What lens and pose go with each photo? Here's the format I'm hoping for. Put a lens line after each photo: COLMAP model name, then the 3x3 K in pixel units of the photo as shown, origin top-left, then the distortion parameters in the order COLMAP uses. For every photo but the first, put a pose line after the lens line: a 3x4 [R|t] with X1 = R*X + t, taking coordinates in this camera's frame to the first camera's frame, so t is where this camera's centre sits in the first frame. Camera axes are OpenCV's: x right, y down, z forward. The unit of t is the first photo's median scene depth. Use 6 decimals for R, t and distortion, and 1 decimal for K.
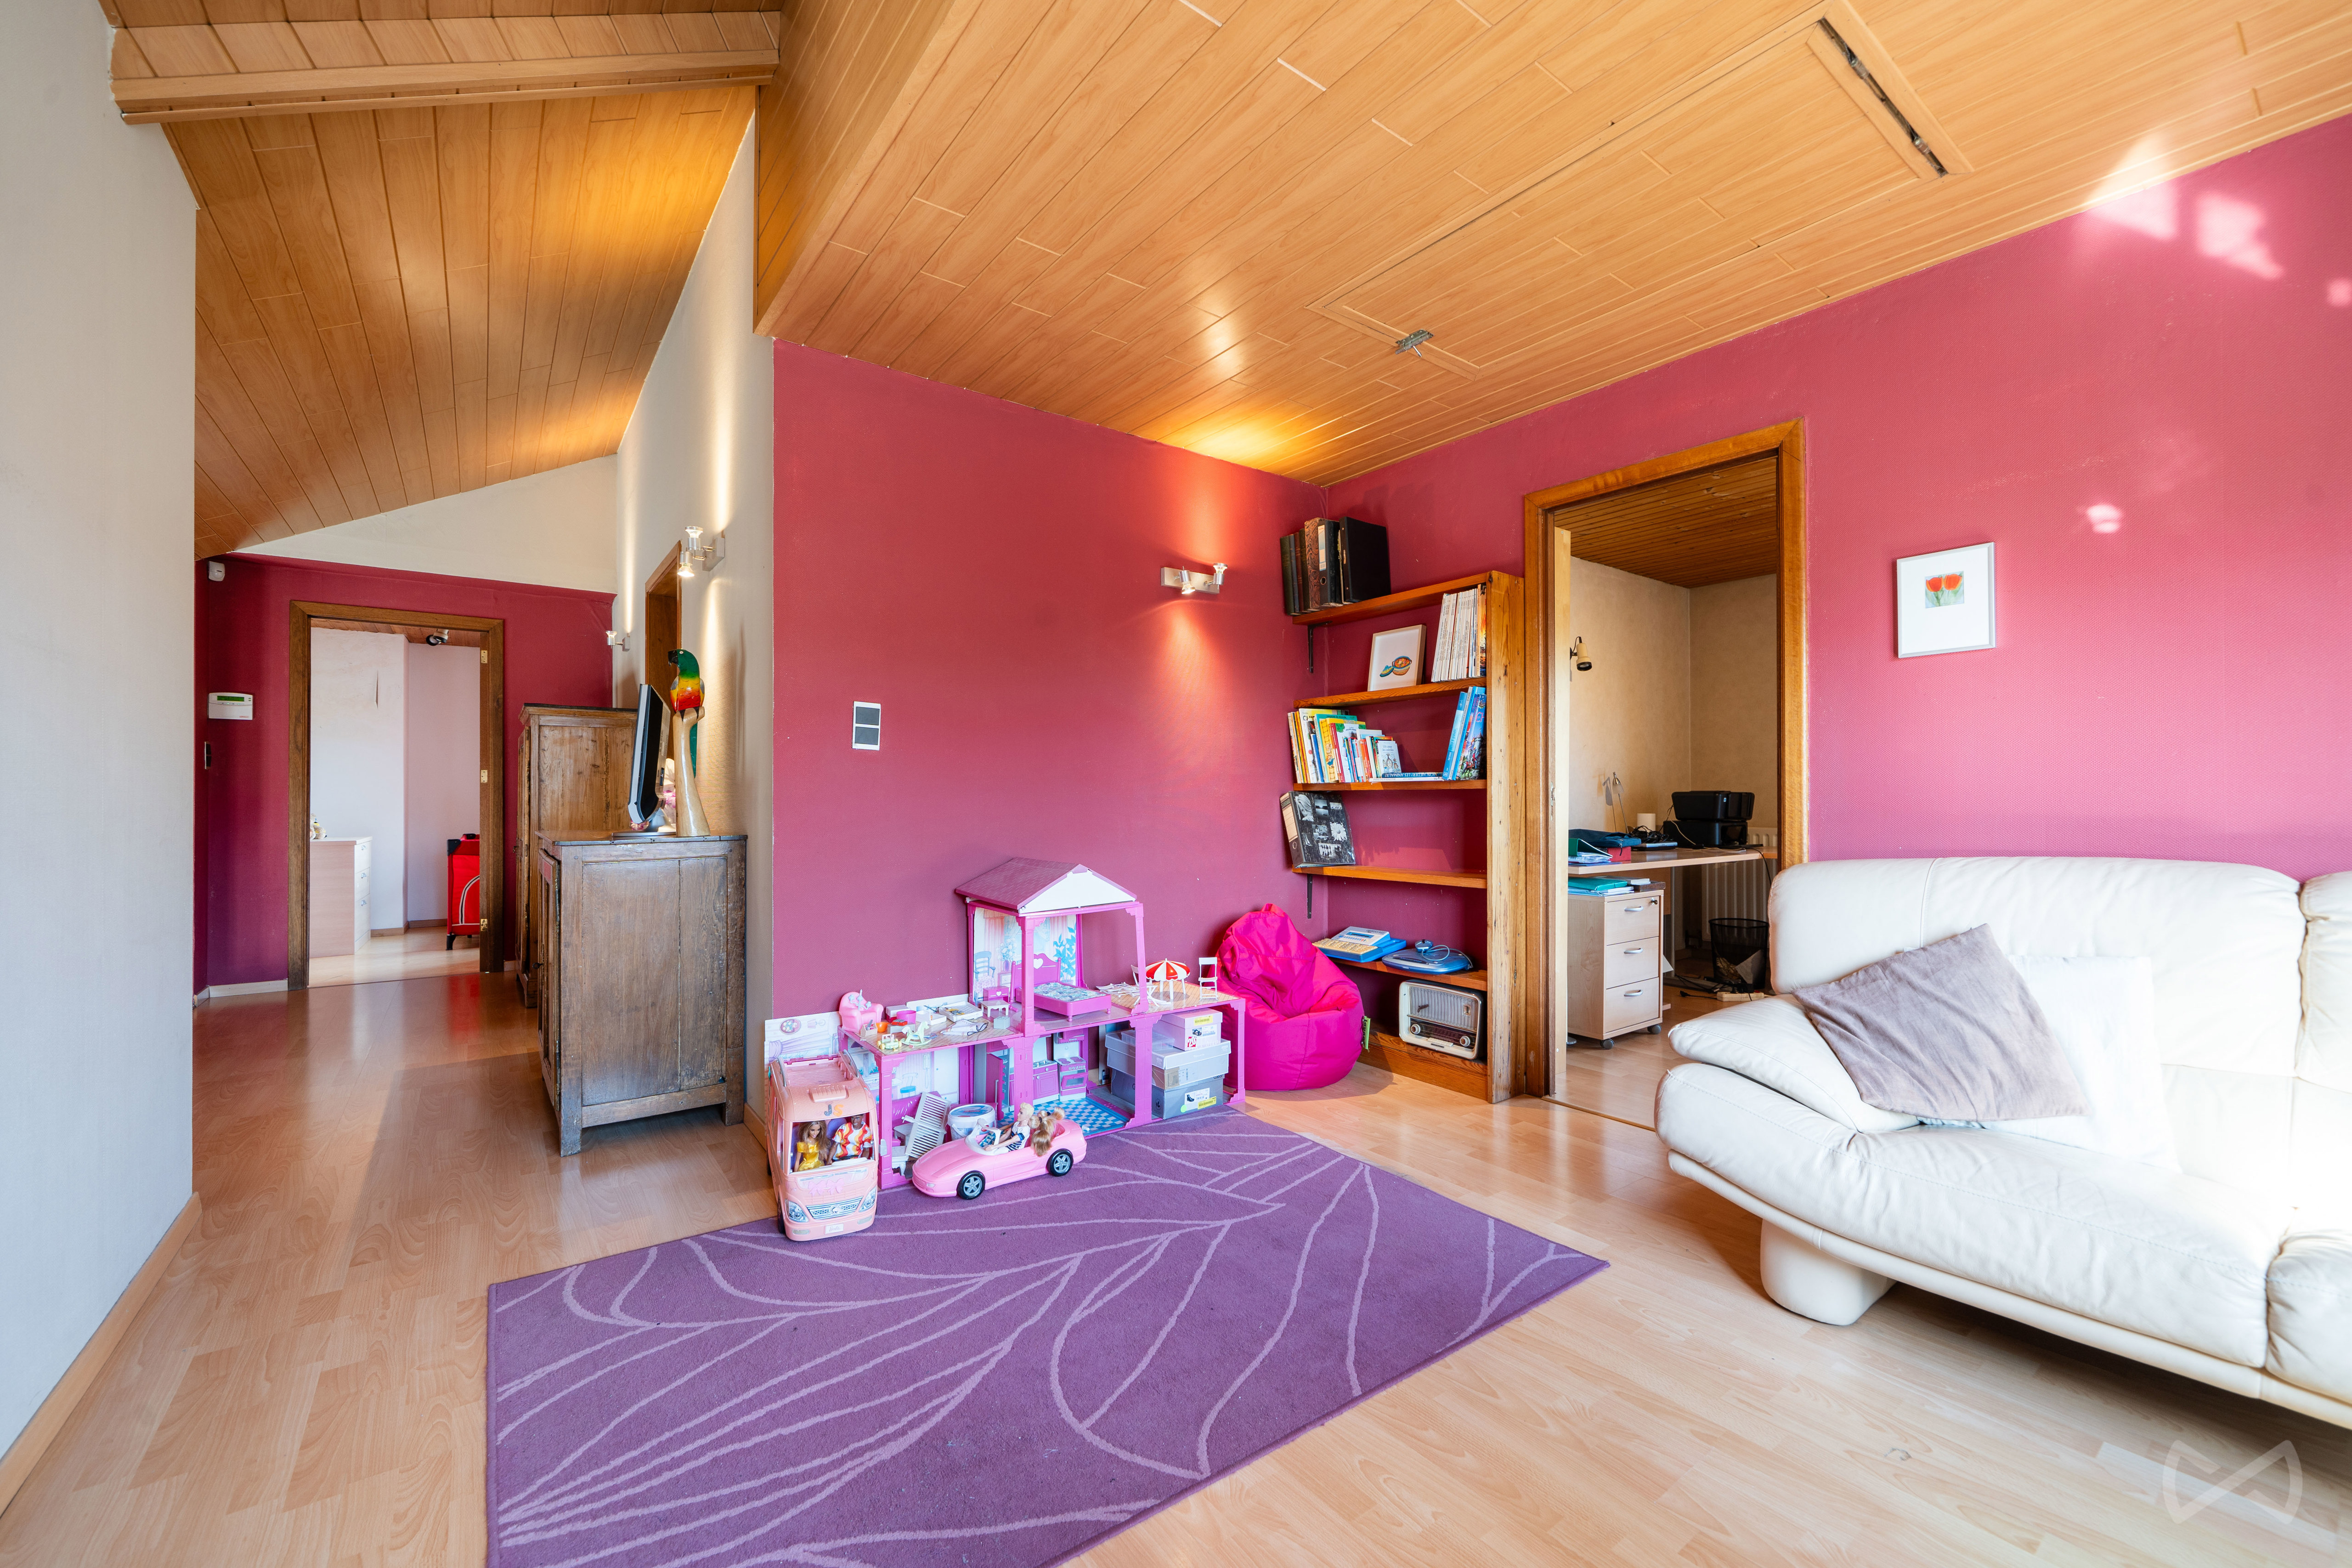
lens RADIAL K [[939.8, 0, 1181.9], [0, 939.8, 789.1], [0, 0, 1]] dist [-0.000464, 0.000003]
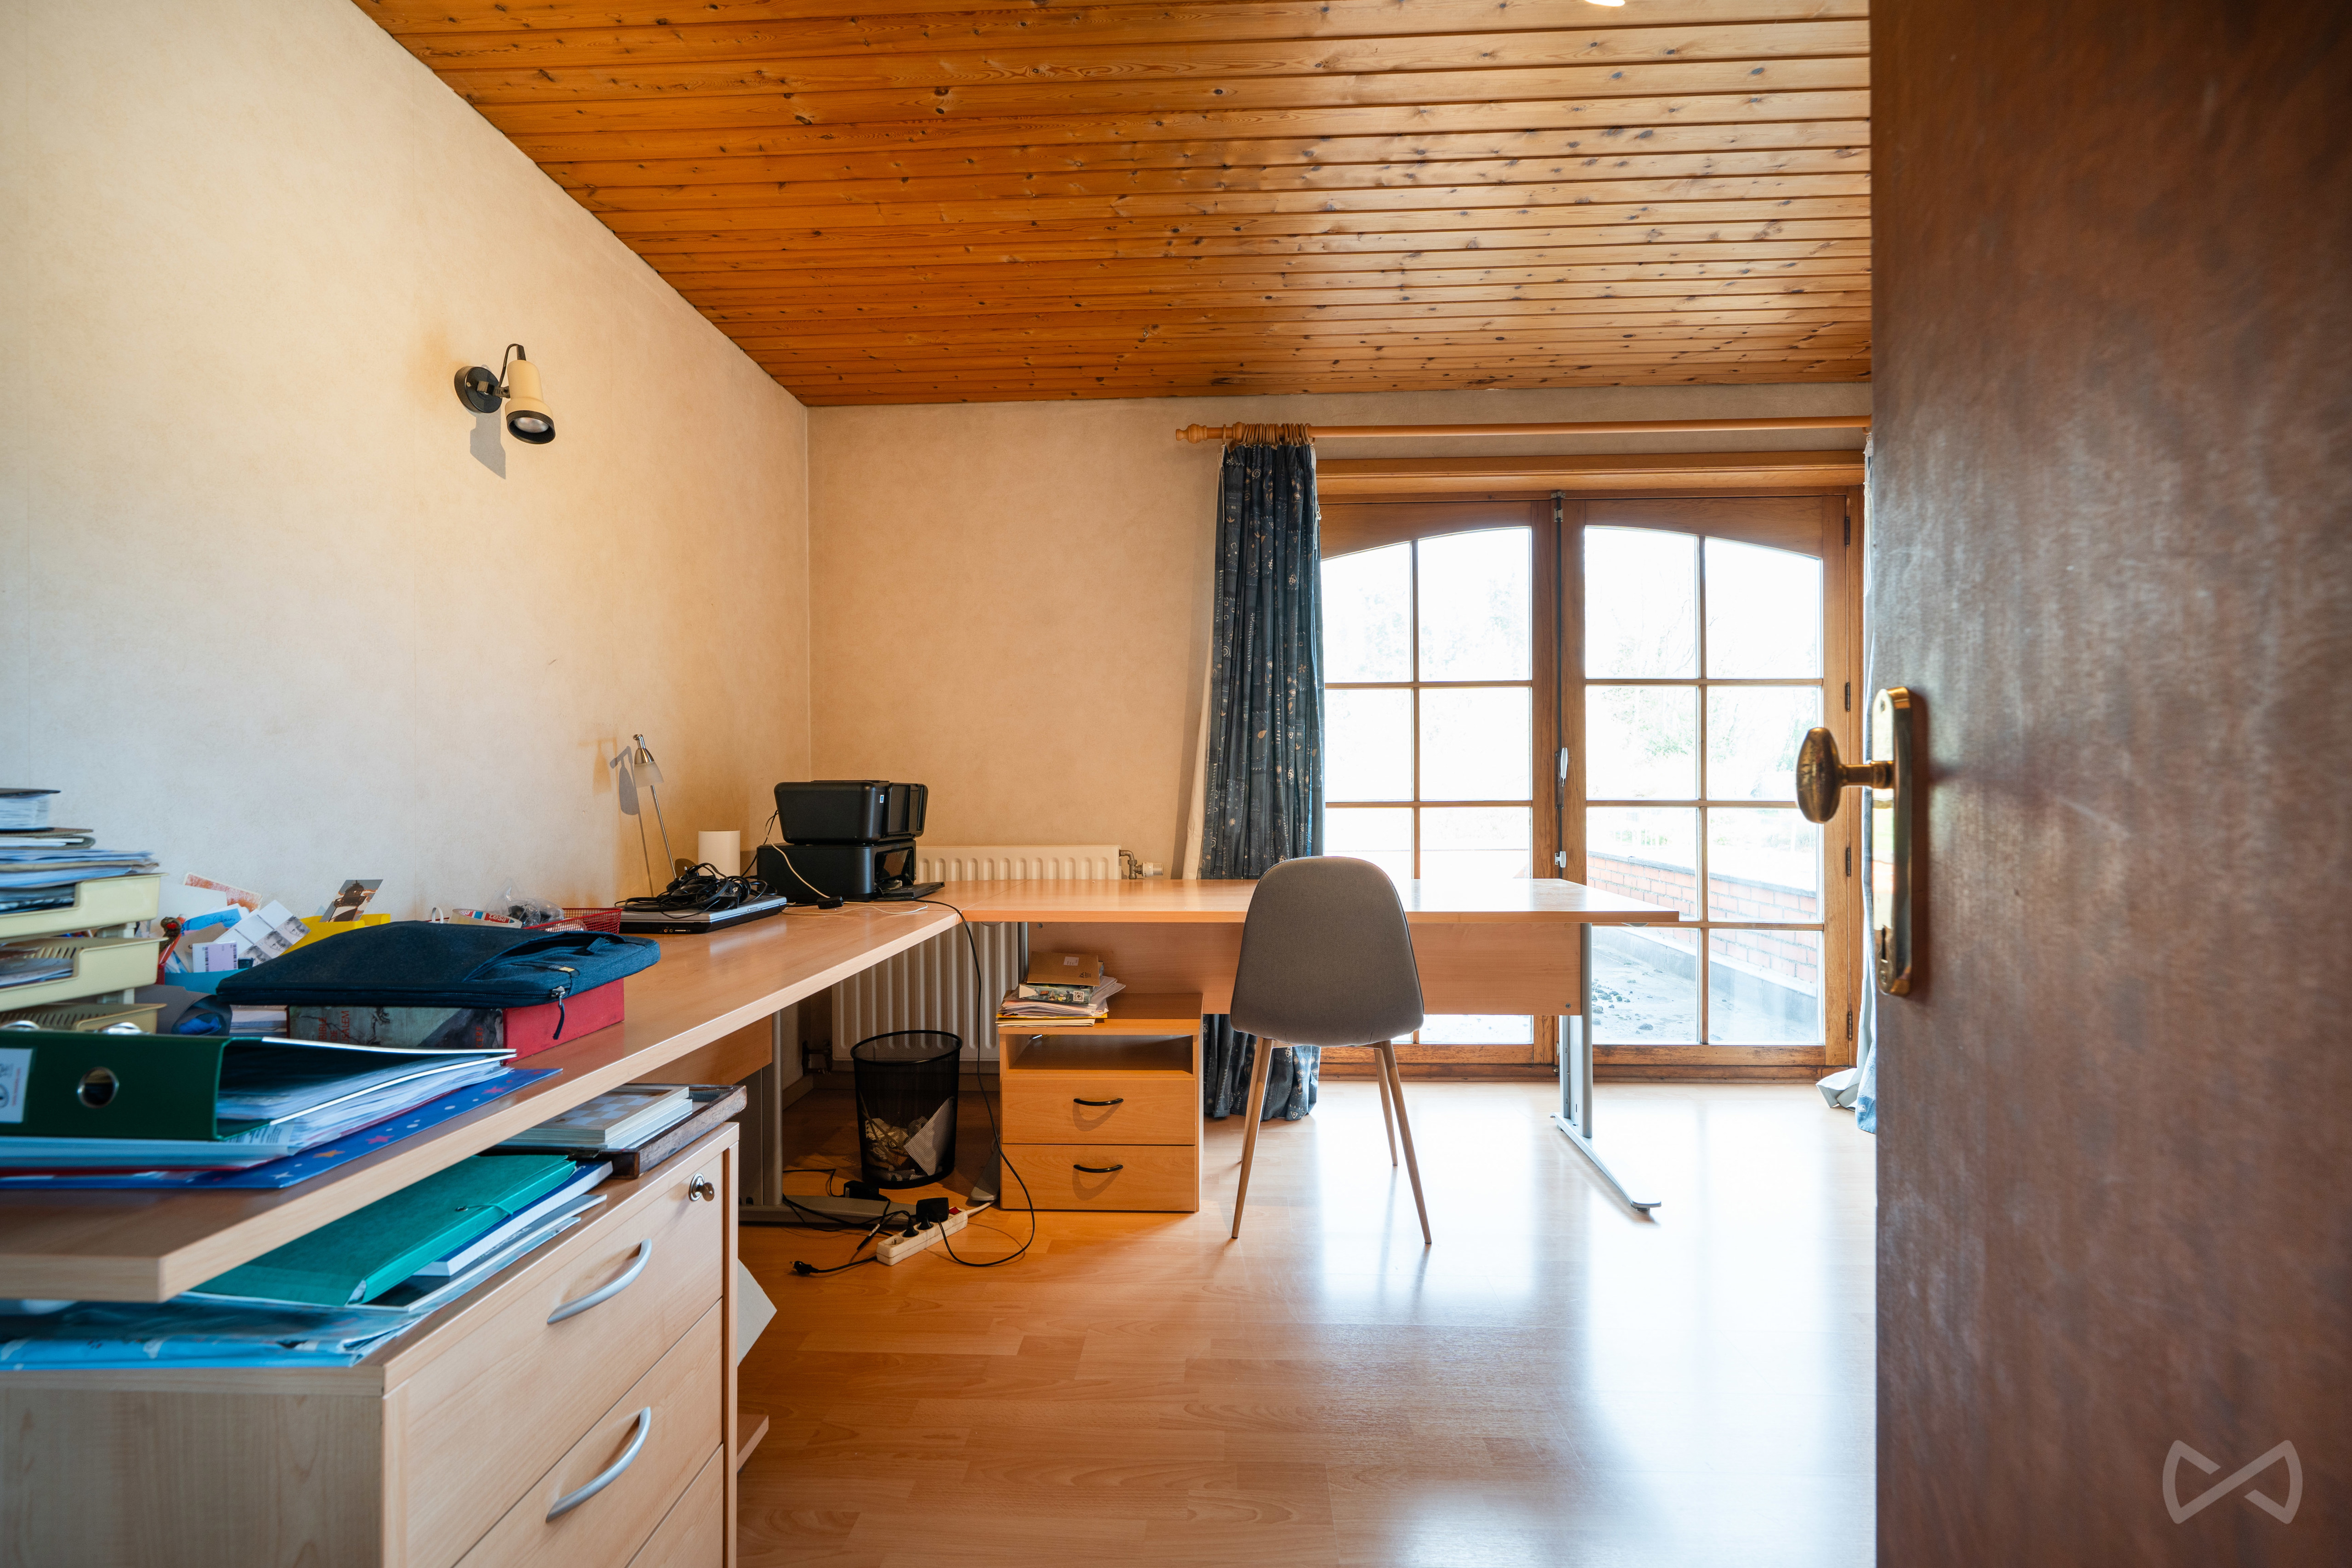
lens RADIAL K [[939.8, 0, 1183.6], [0, 939.8, 792.0], [0, 0, 1]] dist [-0.000464, 0.000003]
pose [[0.634035, -0.007451, 0.773269, 0.297929], [0.003360, 0.999971, 0.006881, 0.005304], [-0.773297, -0.001765, 0.634041, 0.563518]]
